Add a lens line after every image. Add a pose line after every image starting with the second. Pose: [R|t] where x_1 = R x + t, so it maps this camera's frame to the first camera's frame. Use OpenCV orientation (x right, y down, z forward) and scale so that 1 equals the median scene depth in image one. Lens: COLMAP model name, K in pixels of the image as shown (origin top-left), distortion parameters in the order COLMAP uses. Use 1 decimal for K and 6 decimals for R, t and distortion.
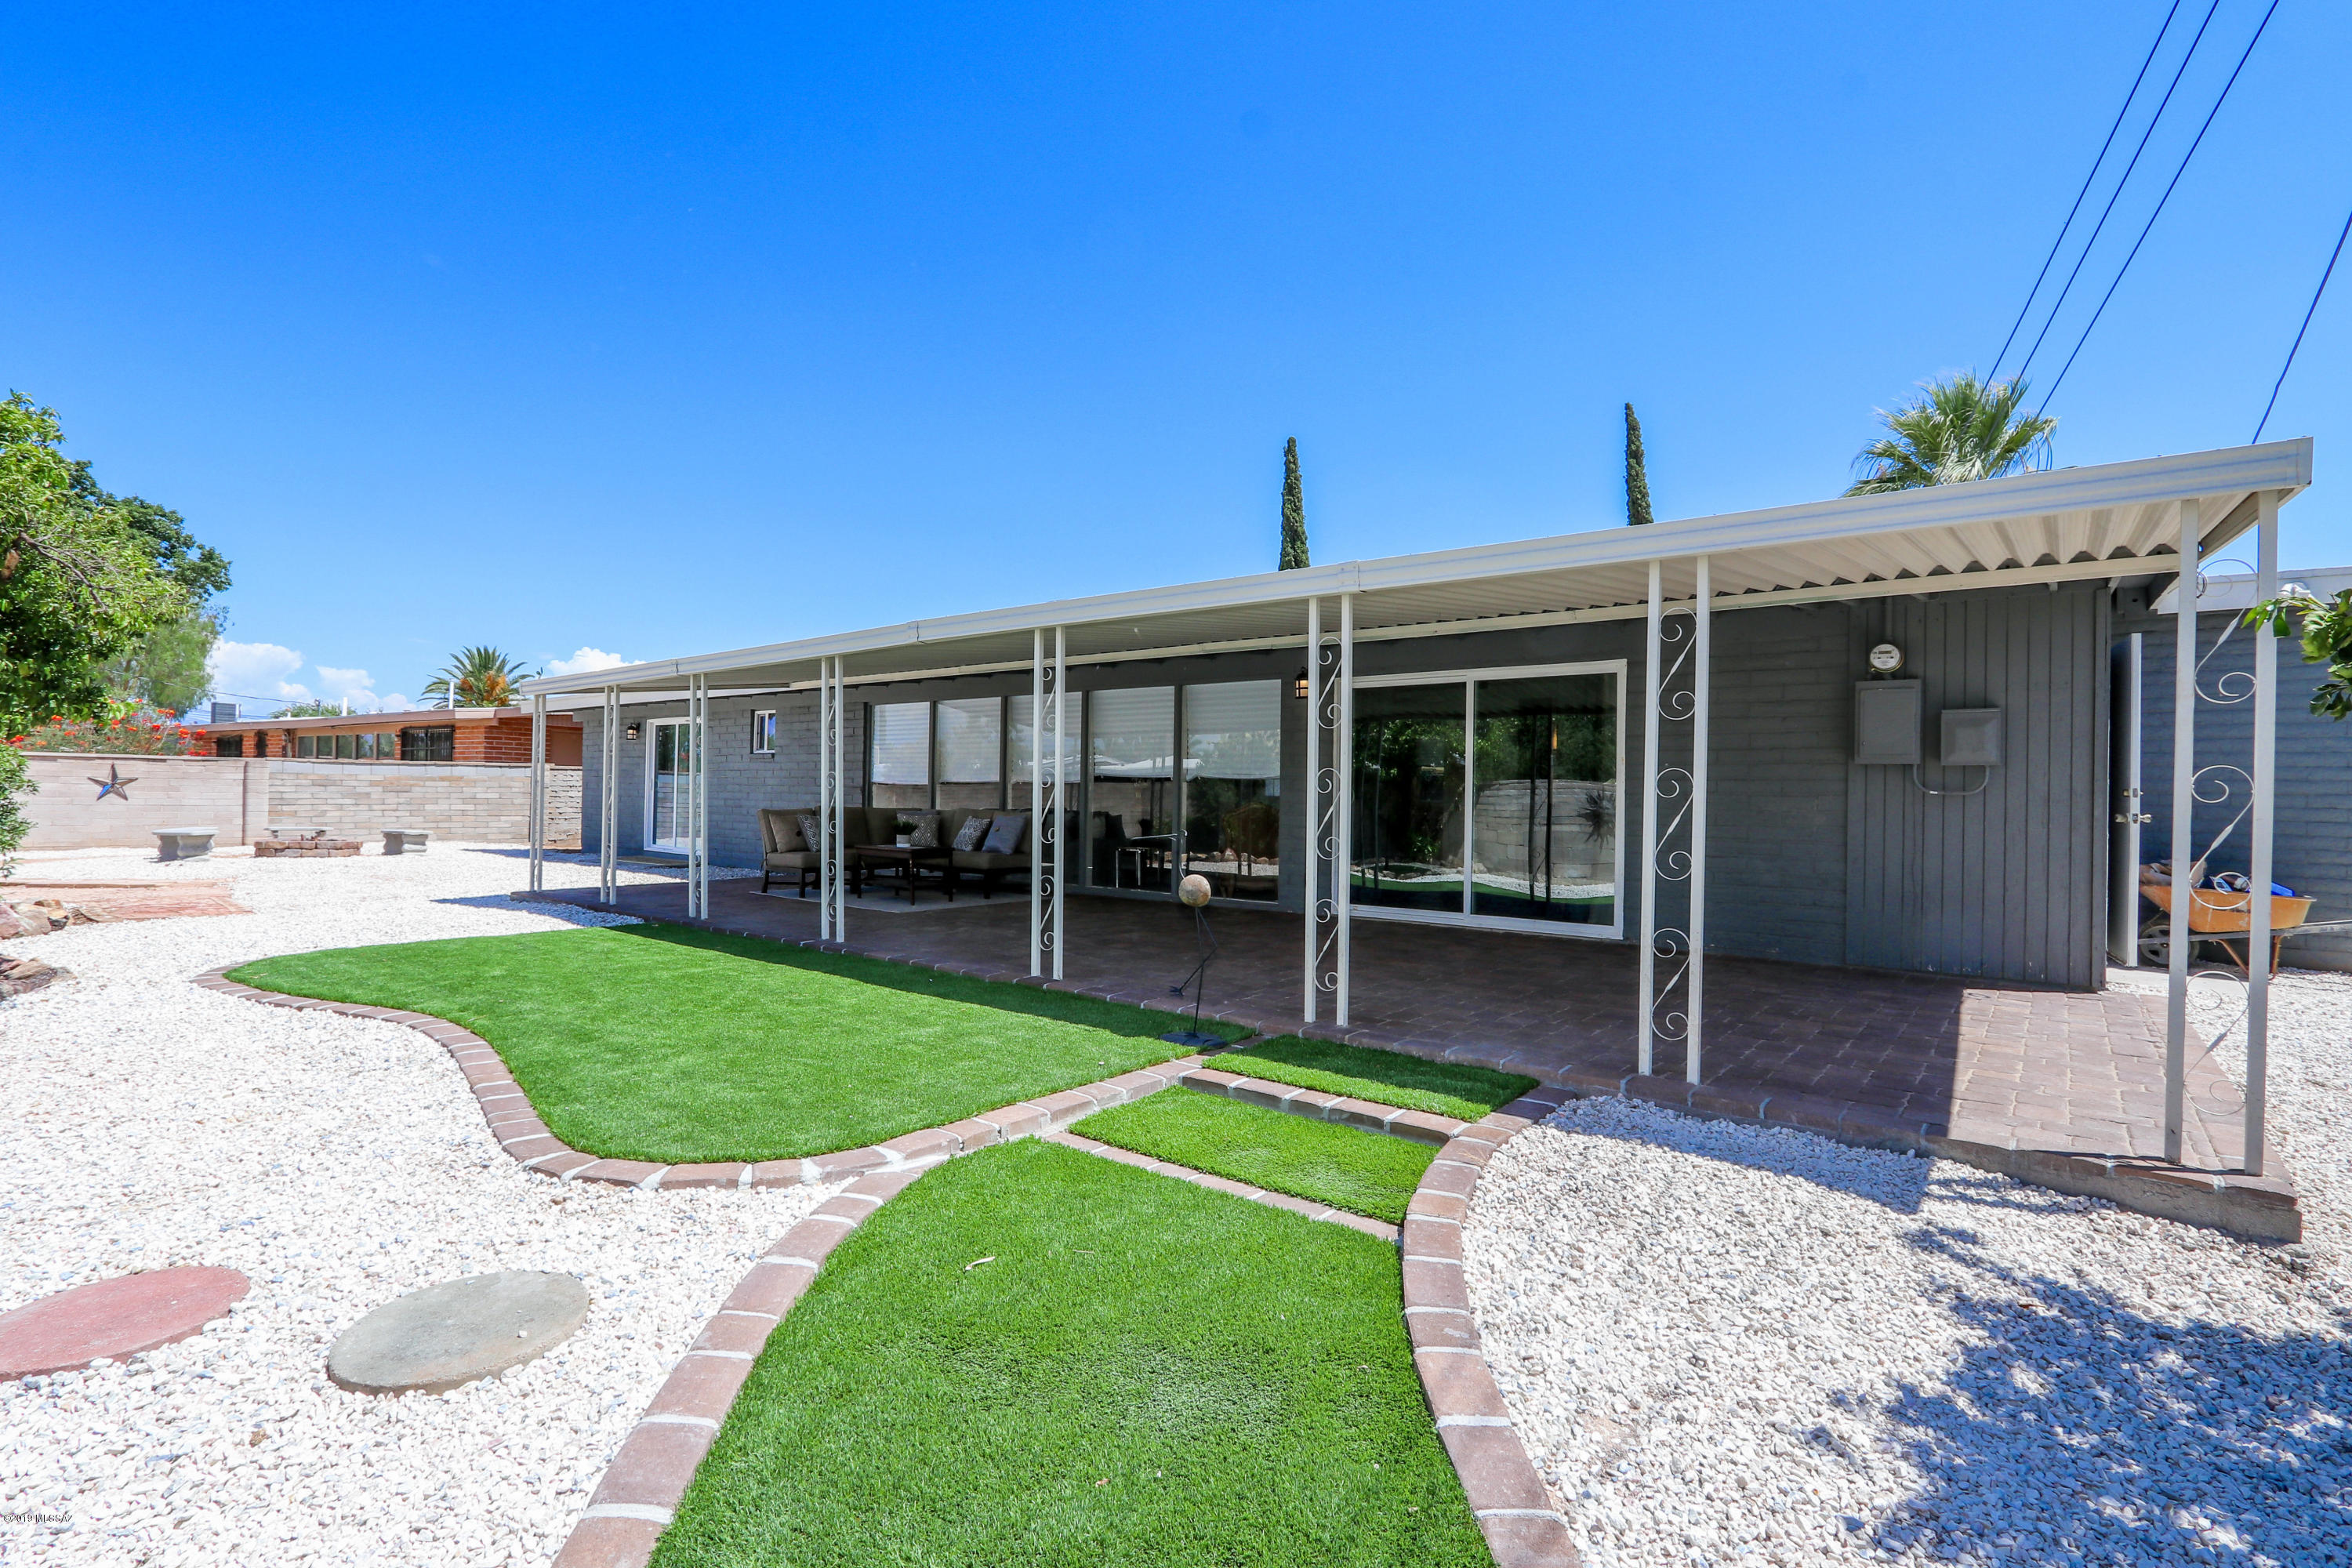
lens RADIAL K [[1128.1, 0, 1156.3], [0, 1128.1, 791.6], [0, 0, 1]] dist [-0.020731, 0.000096]
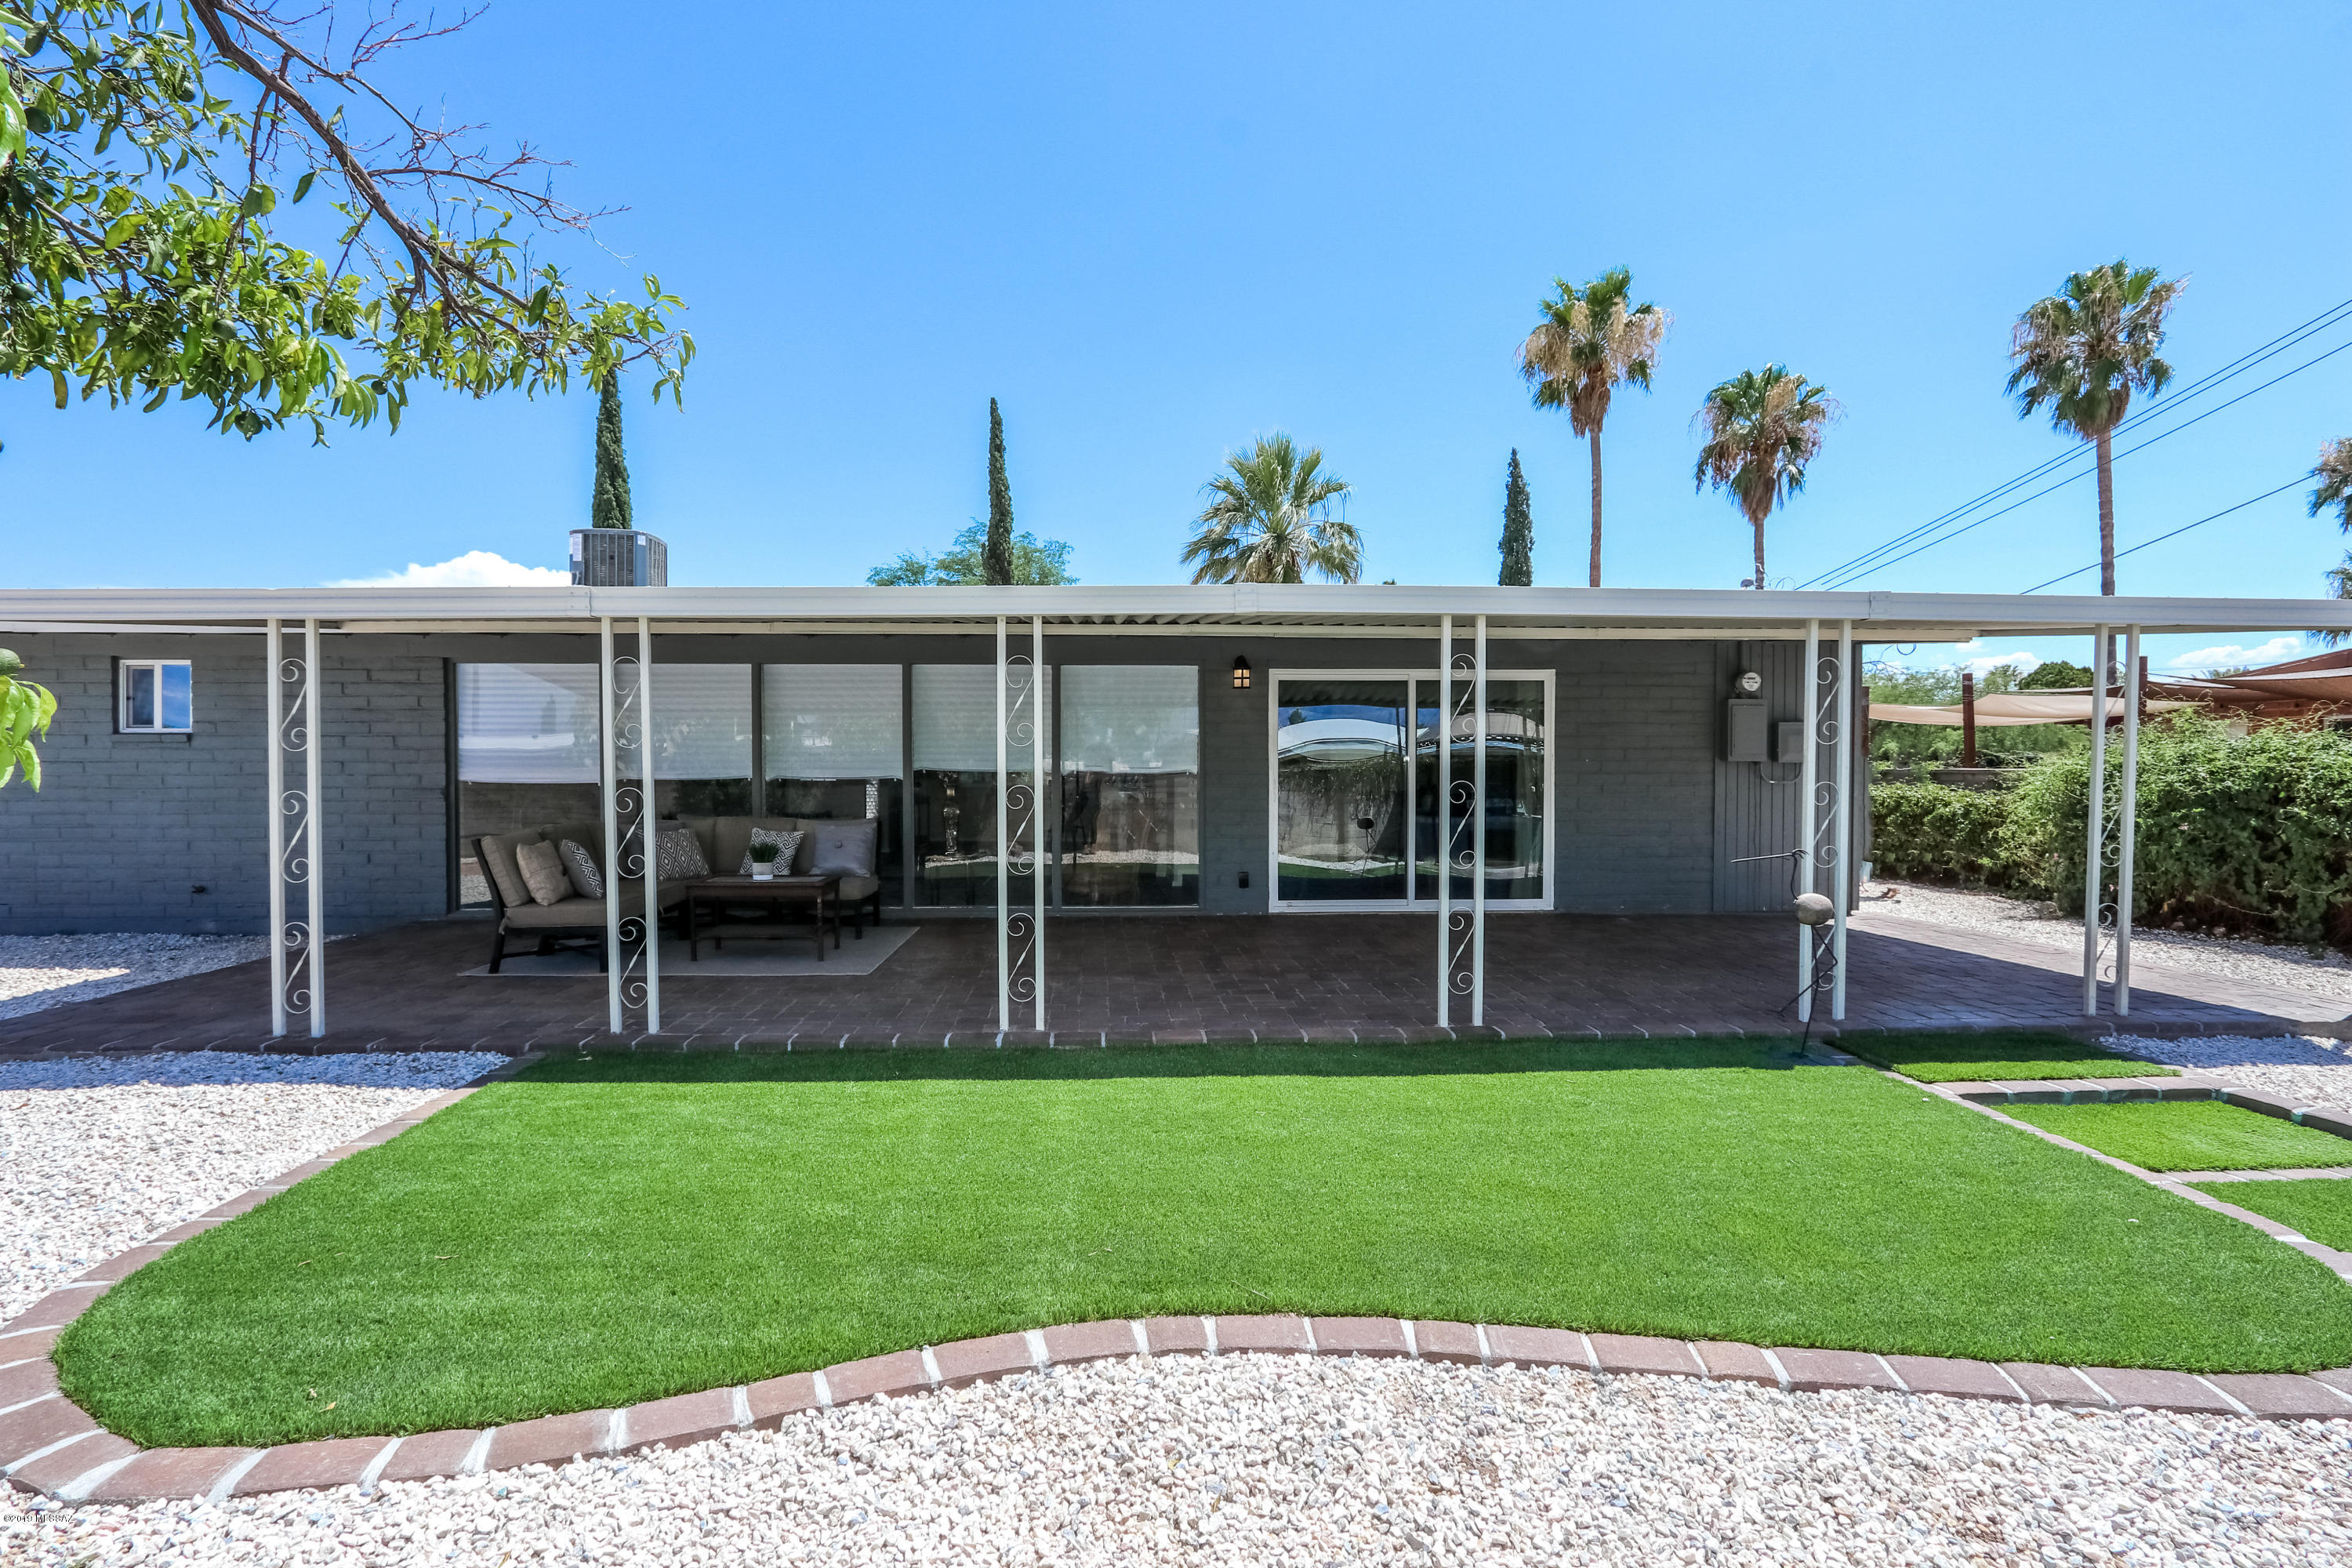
lens RADIAL K [[1128.1, 0, 1156.3], [0, 1128.1, 791.6], [0, 0, 1]] dist [-0.020731, 0.000096]
pose [[0.733634, -0.025934, 0.679049, -0.562795], [0.009083, 0.999556, 0.028362, -0.024828], [-0.679484, -0.014640, 0.733544, 0.367423]]
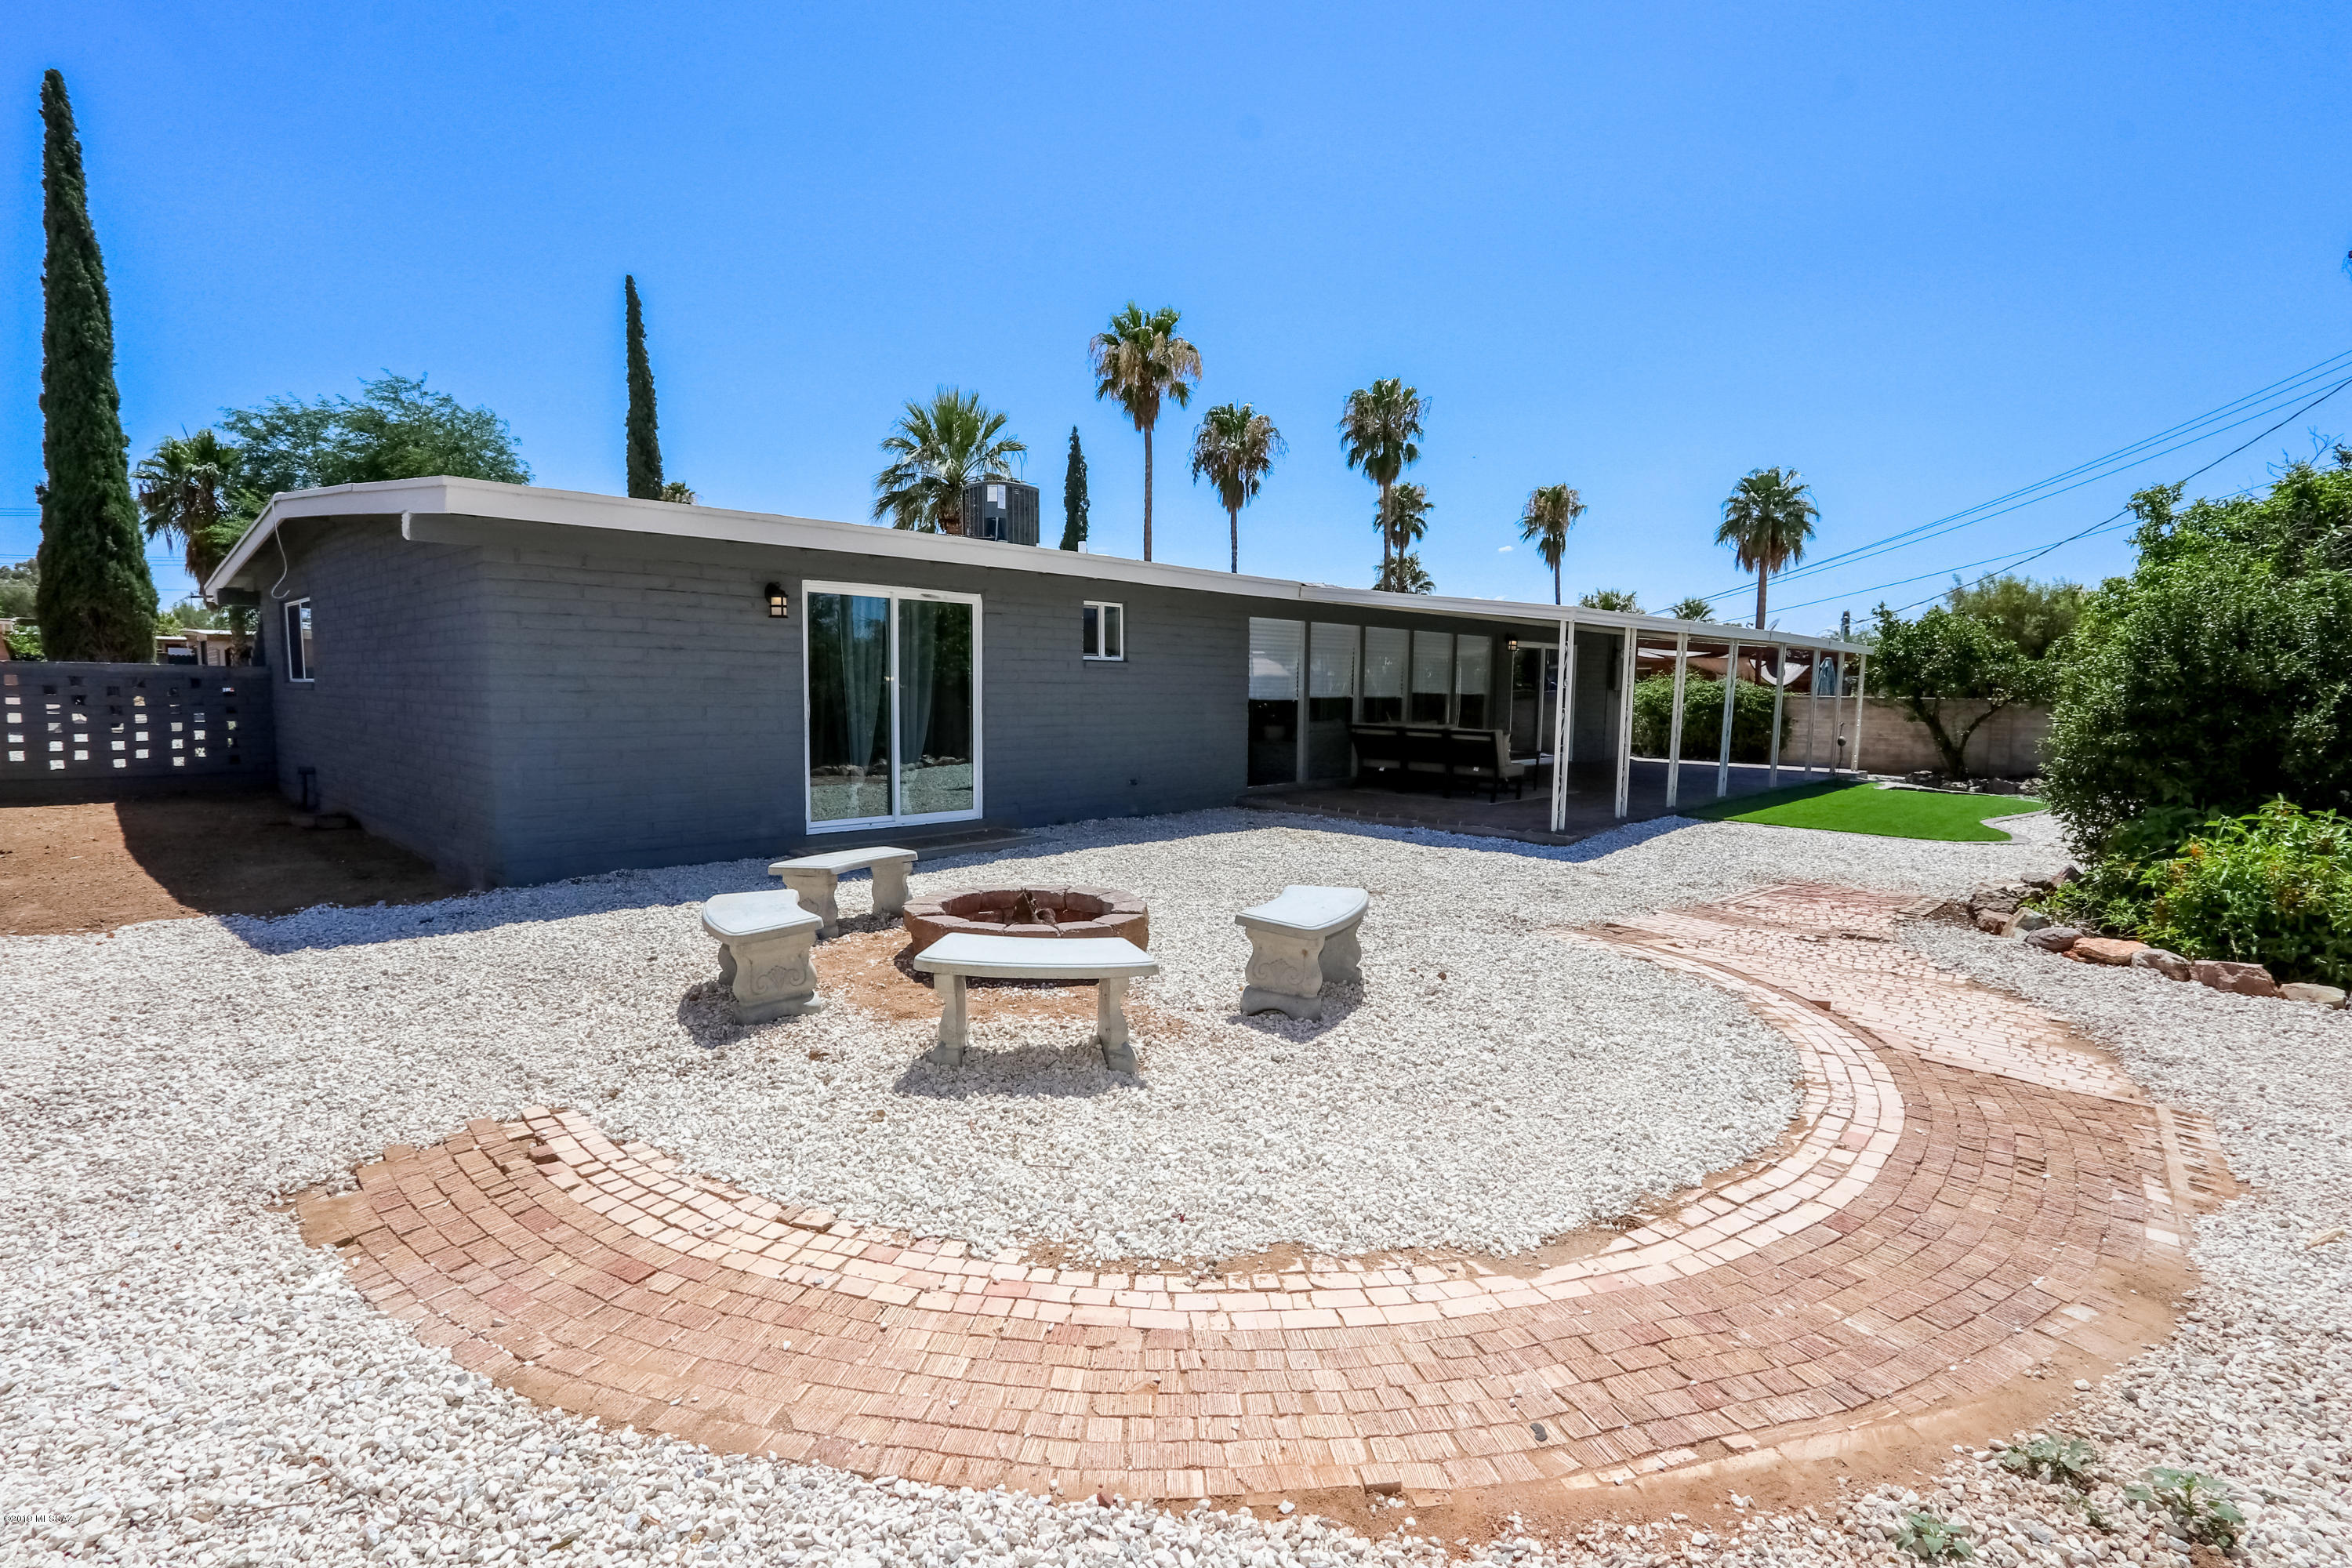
lens RADIAL K [[1128.1, 0, 1156.3], [0, 1128.1, 791.6], [0, 0, 1]] dist [-0.020731, 0.000096]
pose [[0.048264, -0.110831, 0.992667, -1.665536], [-0.014612, 0.993640, 0.111650, -0.049731], [-0.998728, -0.019894, 0.046338, 1.432253]]
